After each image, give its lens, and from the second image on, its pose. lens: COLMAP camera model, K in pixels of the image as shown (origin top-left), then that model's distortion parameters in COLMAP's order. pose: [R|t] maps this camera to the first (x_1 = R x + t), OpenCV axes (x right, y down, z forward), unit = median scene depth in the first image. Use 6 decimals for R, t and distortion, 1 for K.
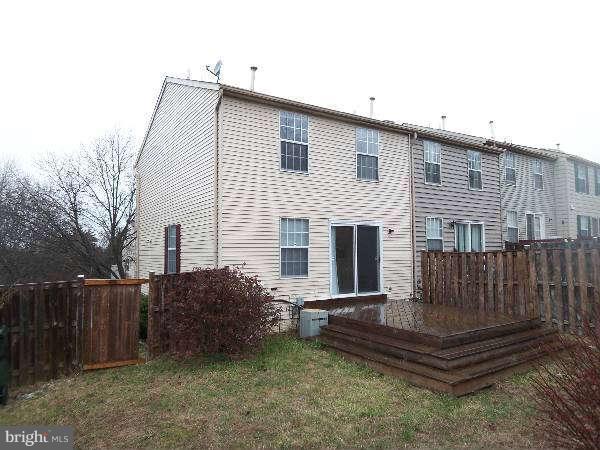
lens RADIAL K [[407.9, 0, 298.2], [0, 407.9, 228.2], [0, 0, 1]] dist [0.001888, -0.057494]
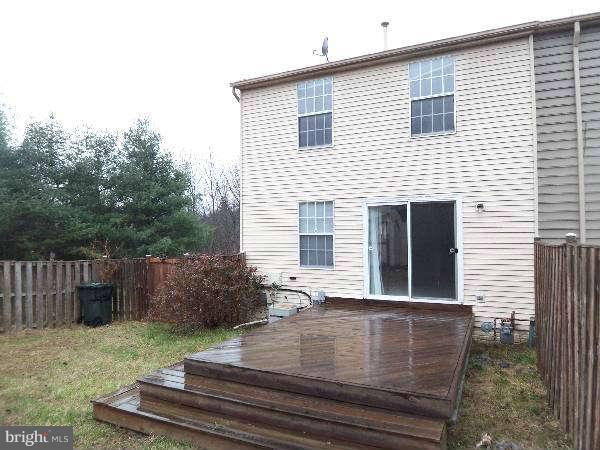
lens RADIAL K [[407.9, 0, 298.2], [0, 407.9, 228.2], [0, 0, 1]] dist [0.001888, -0.057494]
pose [[0.514188, -0.009986, -0.857620, 0.676932], [0.056624, 0.998146, 0.022326, 0.011405], [0.855807, -0.060041, 0.513800, 0.477833]]
